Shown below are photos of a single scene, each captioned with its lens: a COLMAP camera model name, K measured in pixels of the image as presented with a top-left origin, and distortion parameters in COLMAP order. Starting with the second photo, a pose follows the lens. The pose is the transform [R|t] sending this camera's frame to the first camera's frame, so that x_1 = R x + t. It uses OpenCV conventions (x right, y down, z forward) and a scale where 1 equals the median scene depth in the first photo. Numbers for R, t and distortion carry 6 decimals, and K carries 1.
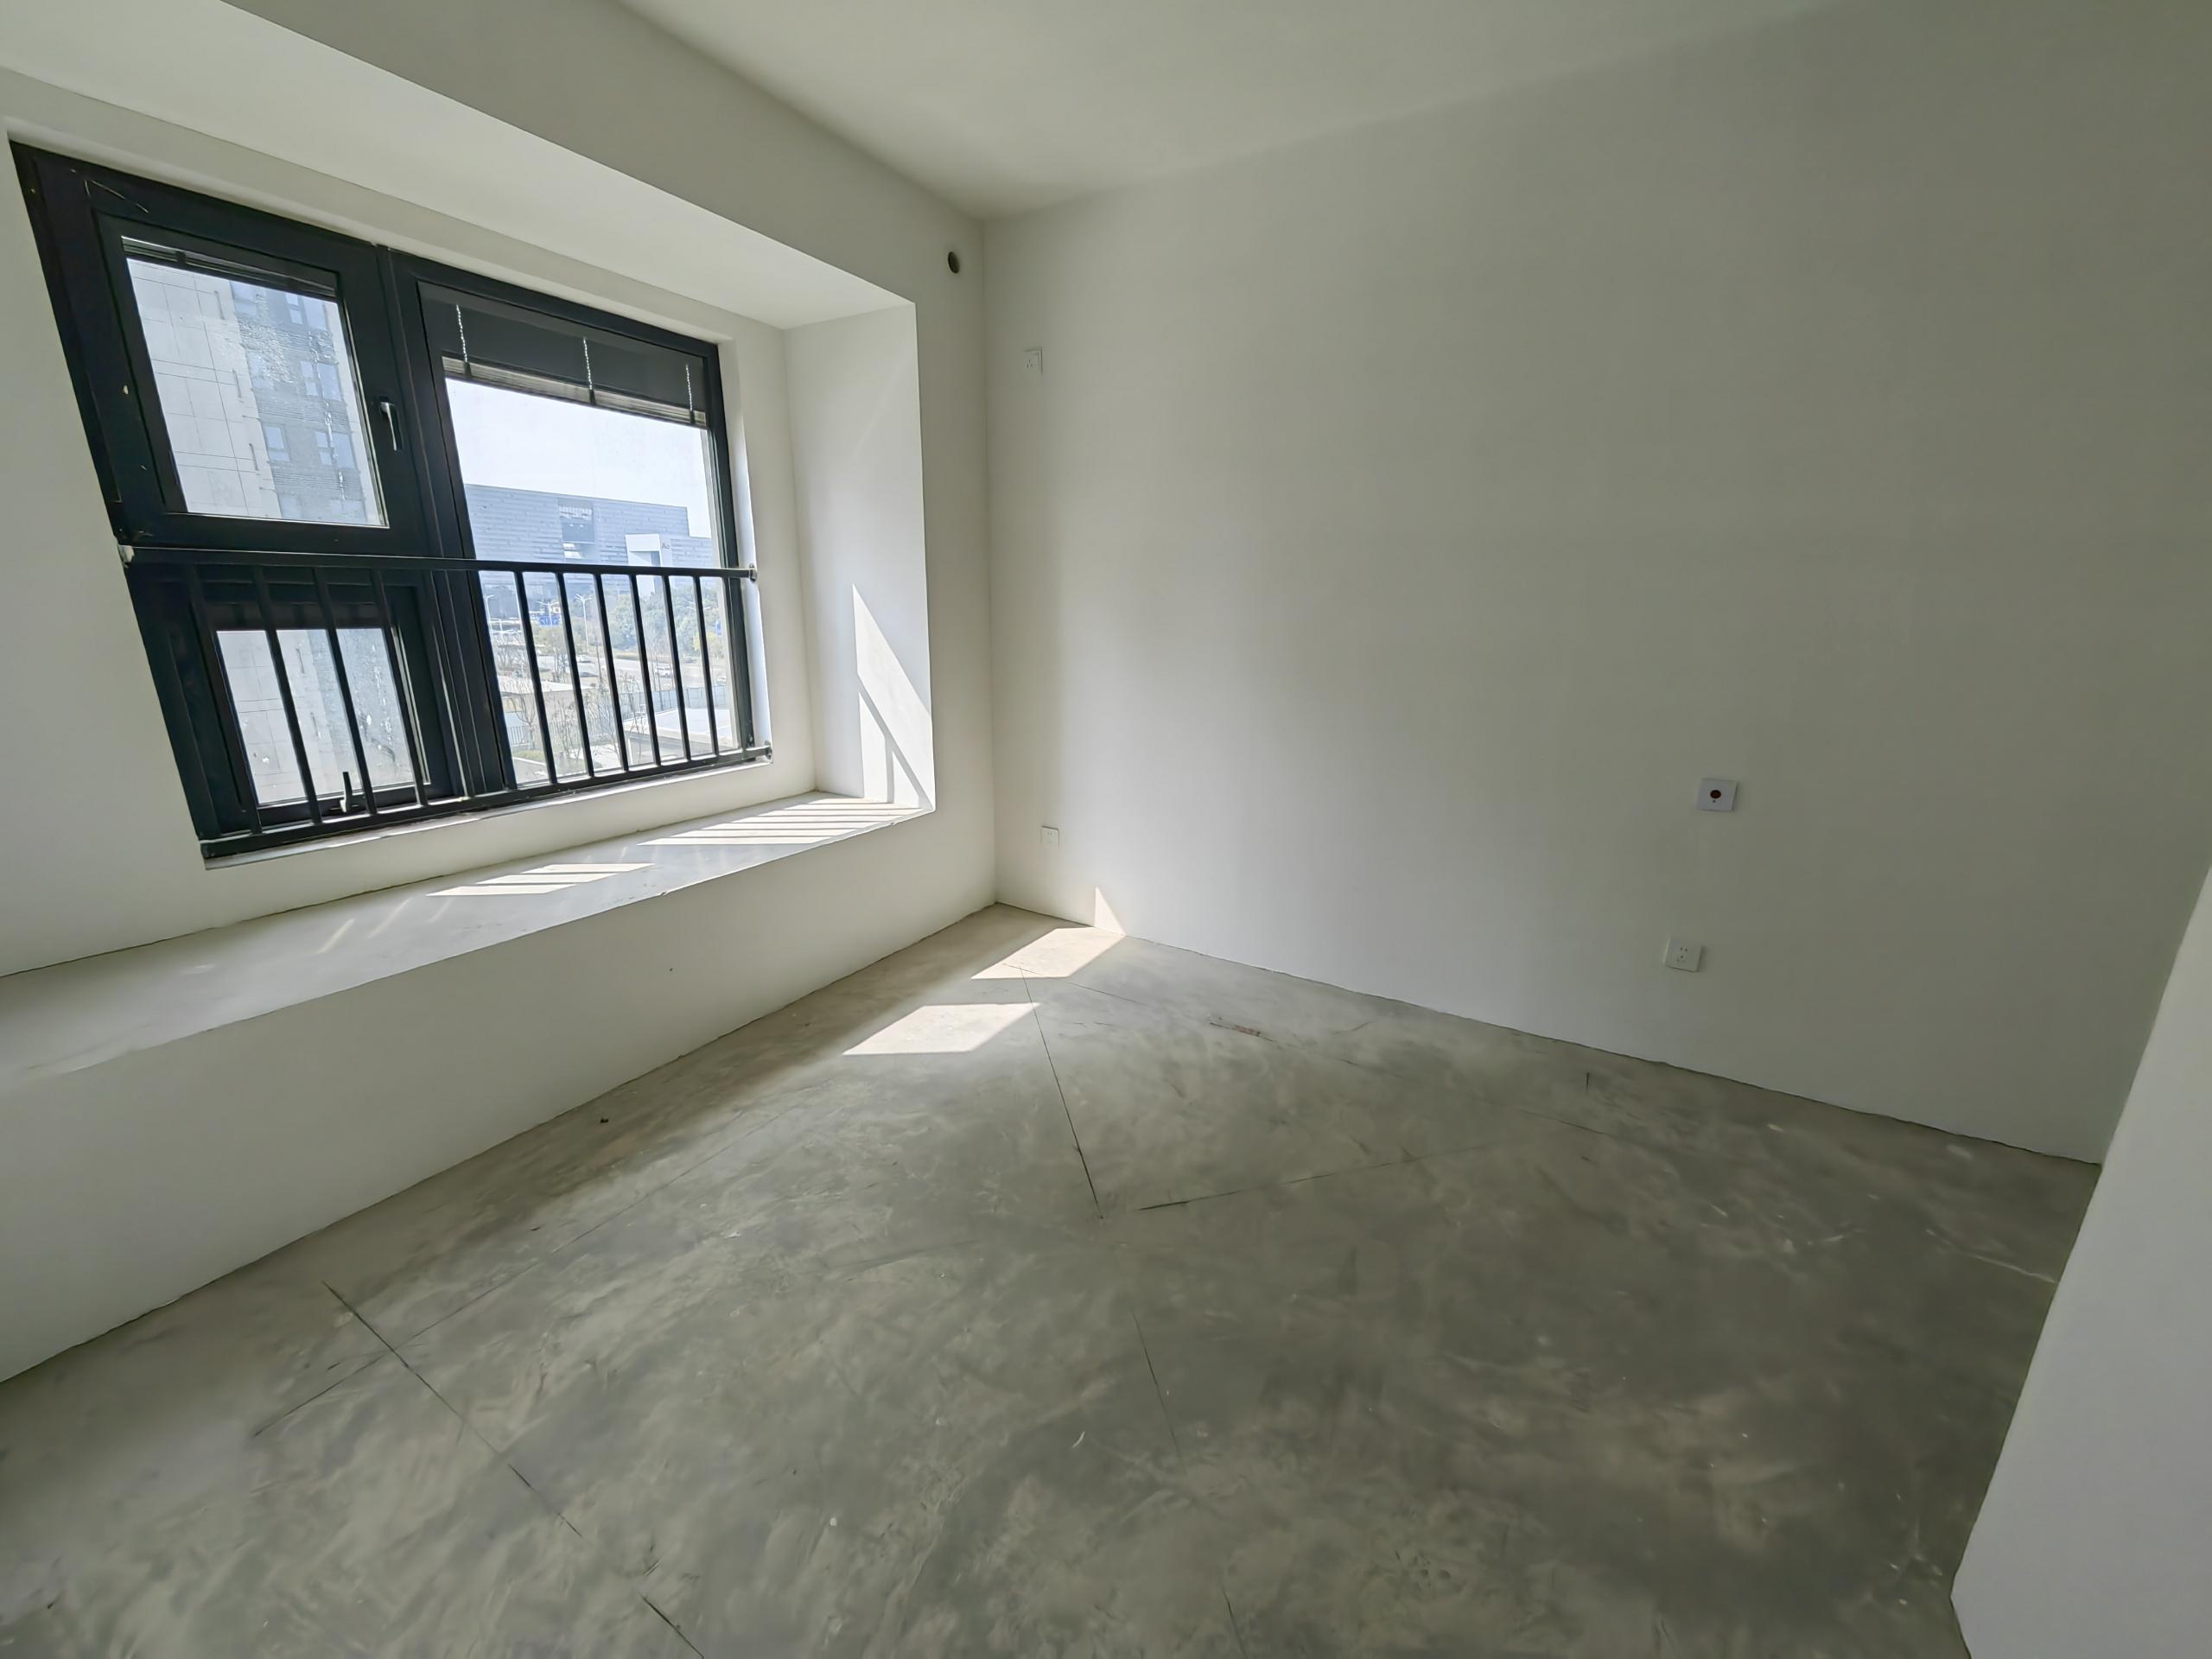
lens RADIAL K [[852.1, 0, 1106.8], [0, 852.1, 822.6], [0, 0, 1]] dist [0.007338, 0.000300]
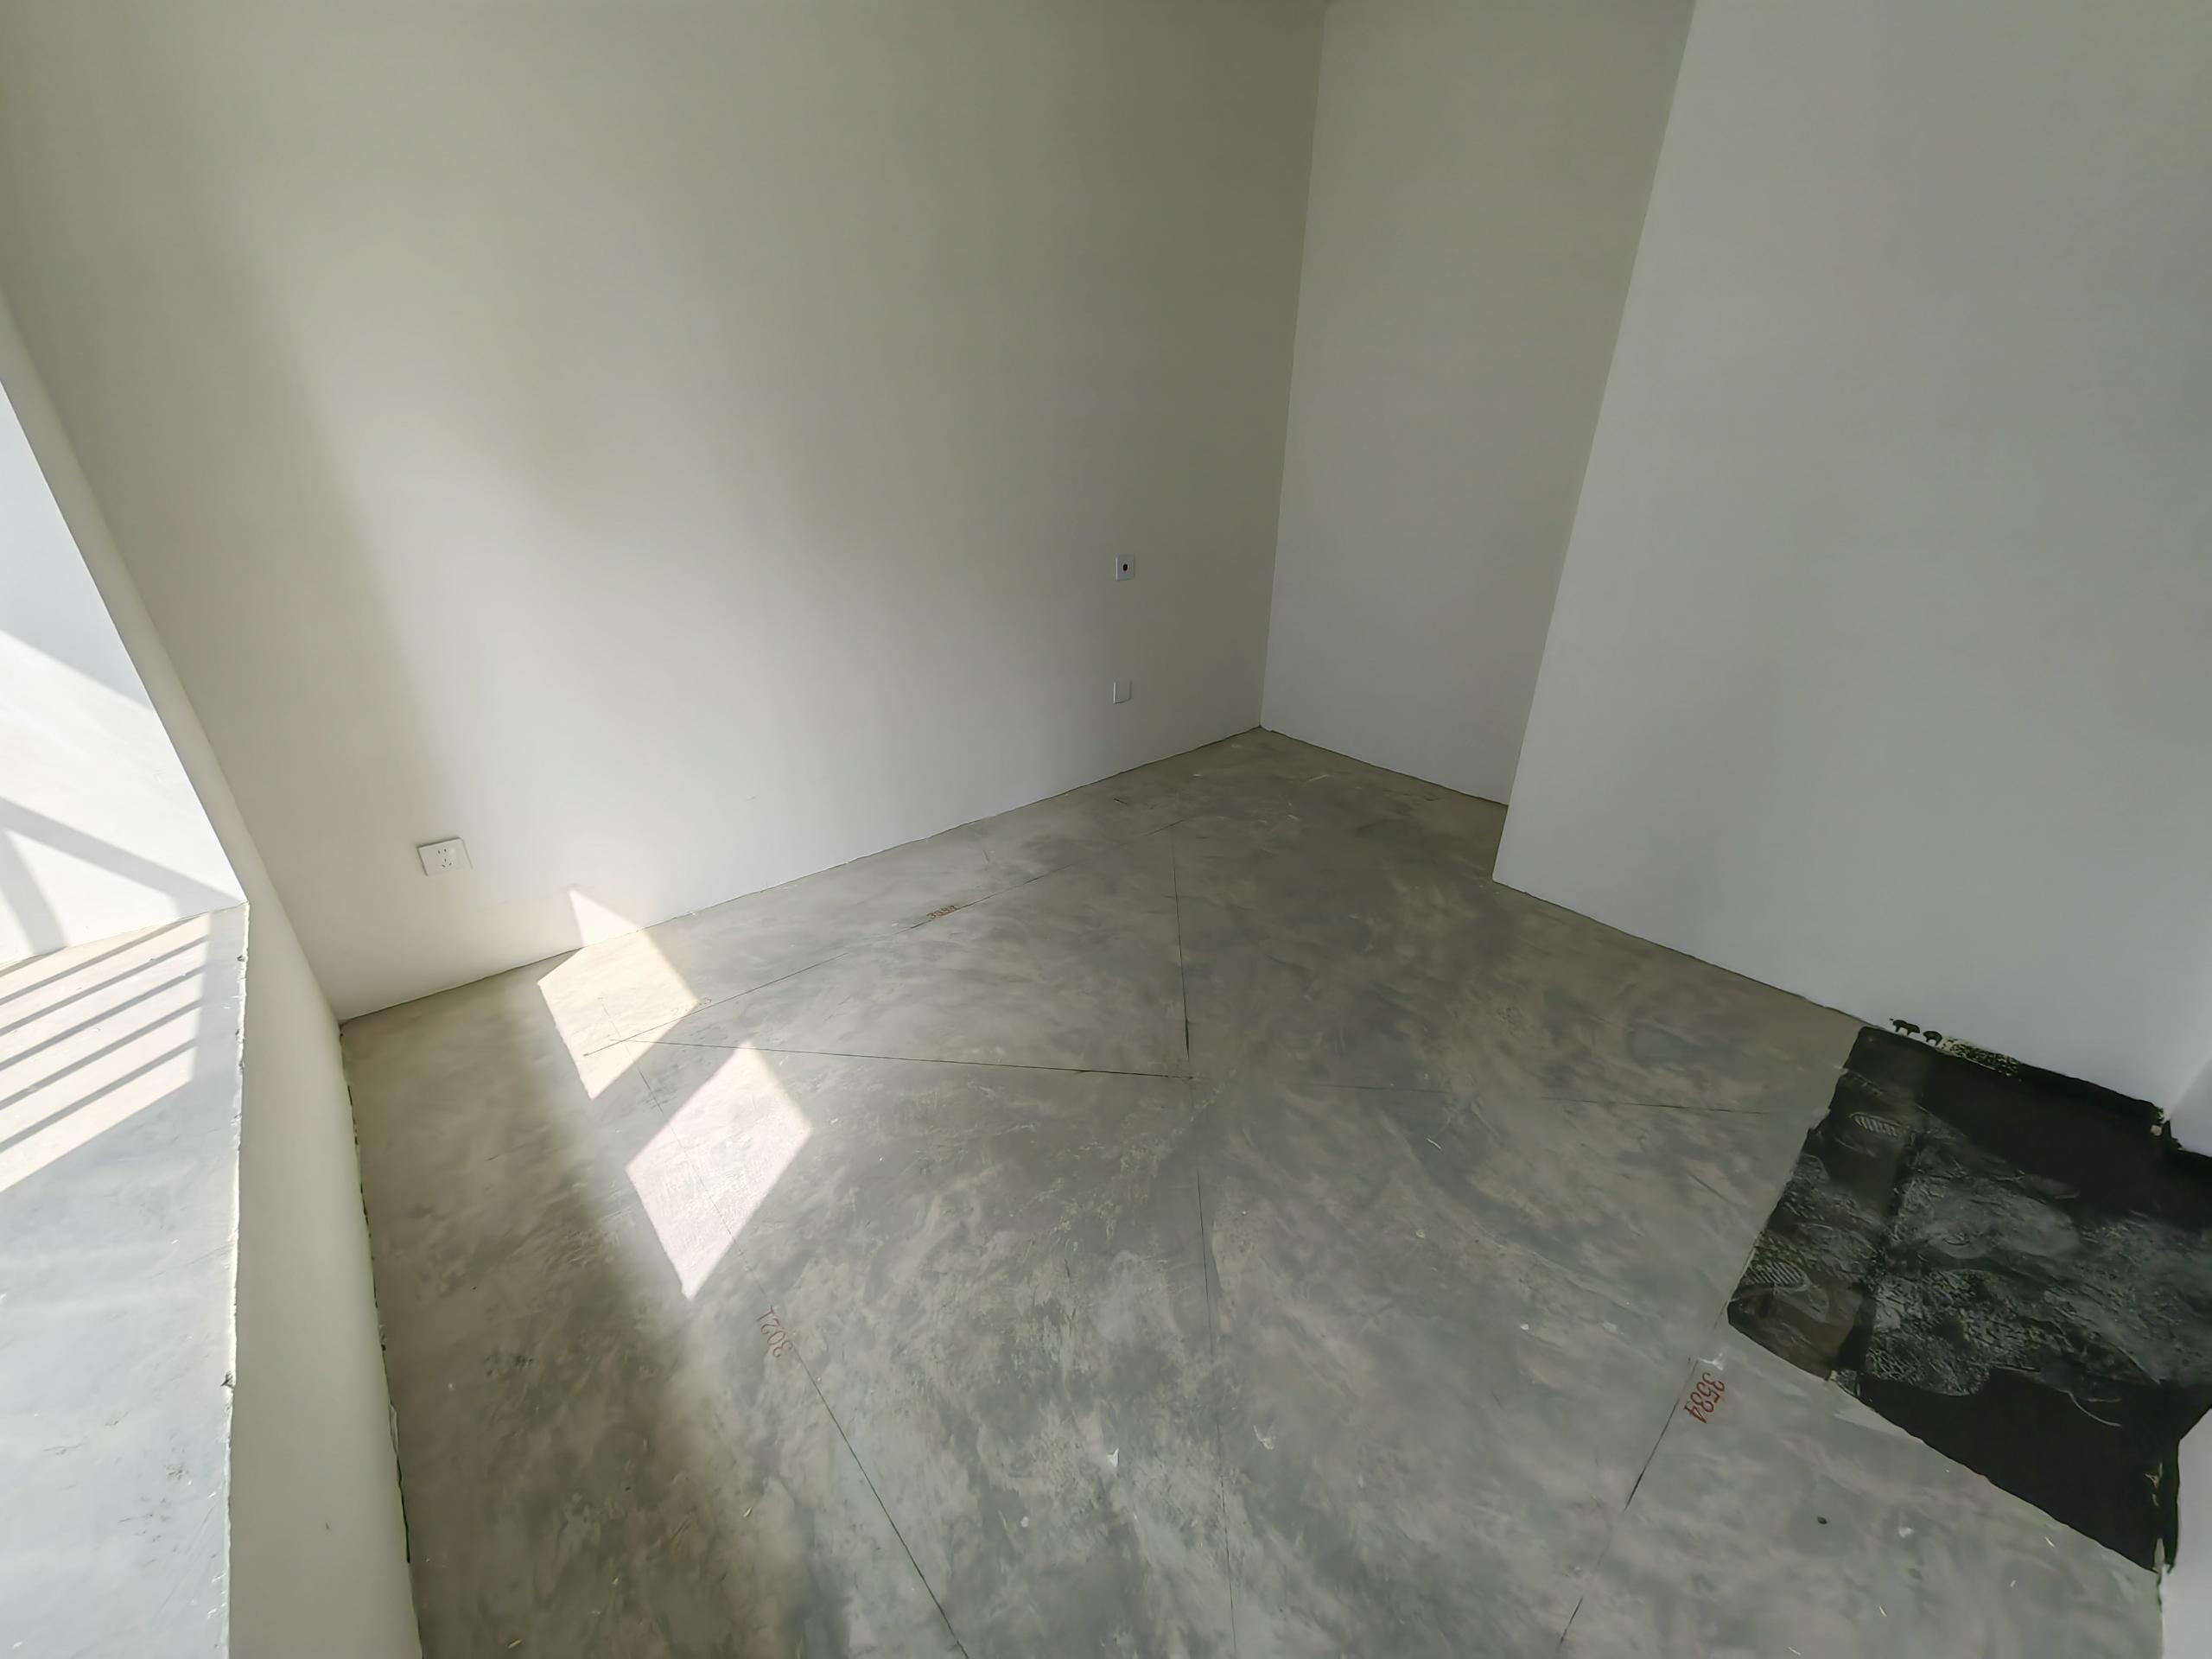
lens RADIAL K [[852.1, 0, 1106.8], [0, 852.1, 822.6], [0, 0, 1]] dist [0.007338, 0.000300]
pose [[0.297497, -0.413725, 0.860423, -0.739286], [0.235013, 0.905231, 0.354013, -0.178622], [-0.925346, 0.096892, 0.366534, 0.662923]]
